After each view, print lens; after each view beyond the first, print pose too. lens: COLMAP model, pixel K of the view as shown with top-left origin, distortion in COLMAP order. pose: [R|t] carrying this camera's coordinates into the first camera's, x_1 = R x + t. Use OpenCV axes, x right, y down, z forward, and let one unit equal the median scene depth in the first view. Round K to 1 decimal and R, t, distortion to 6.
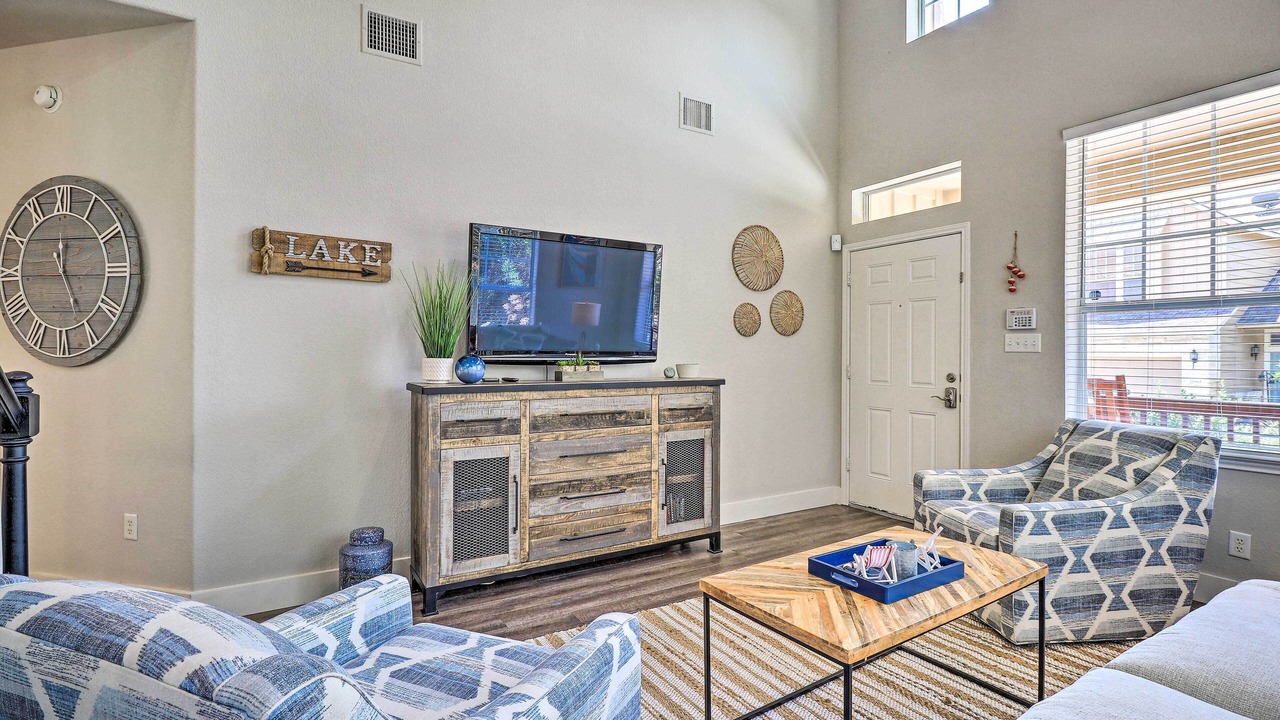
lens RADIAL K [[604.6, 0, 631.4], [0, 604.6, 357.5], [0, 0, 1]] dist [0.002336, 0.000258]
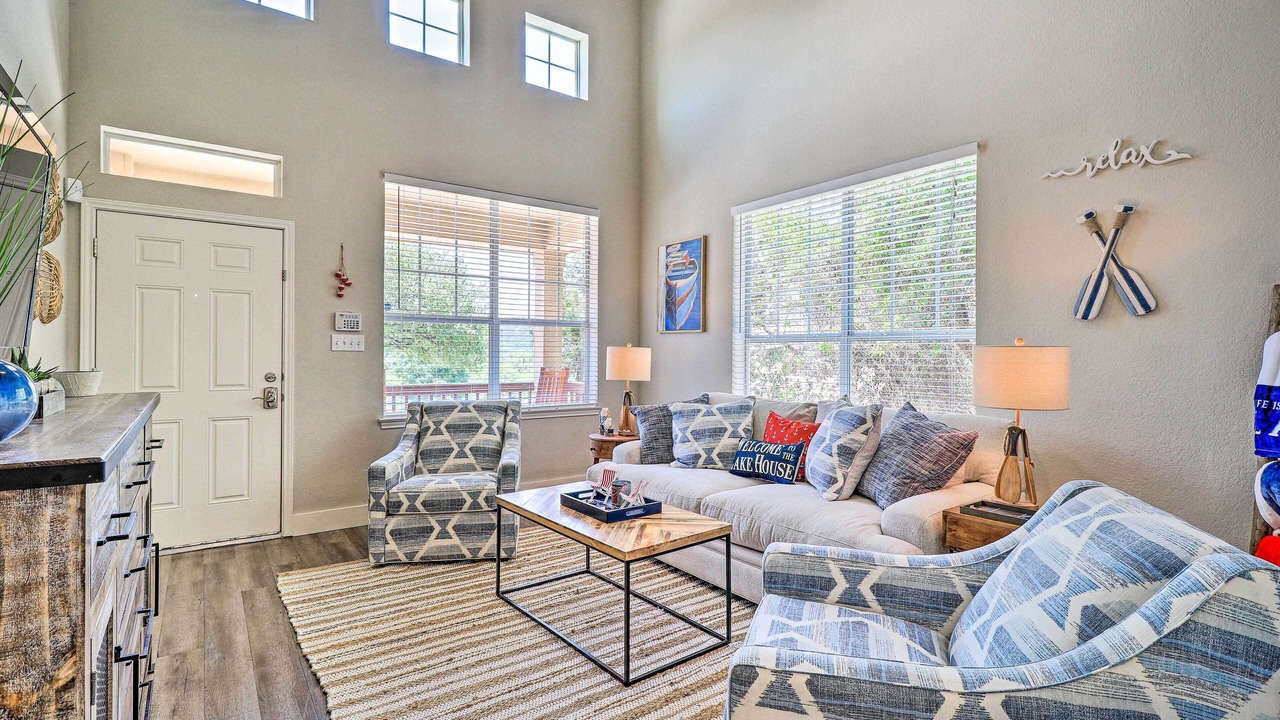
lens RADIAL K [[604.6, 0, 637.2], [0, 604.6, 350.1], [0, 0, 1]] dist [0.002336, 0.000258]
pose [[-0.094288, -0.002259, 0.995542, -0.533826], [0.002174, 0.999995, 0.002475, -0.011801], [-0.995543, 0.002398, -0.094283, 0.557904]]
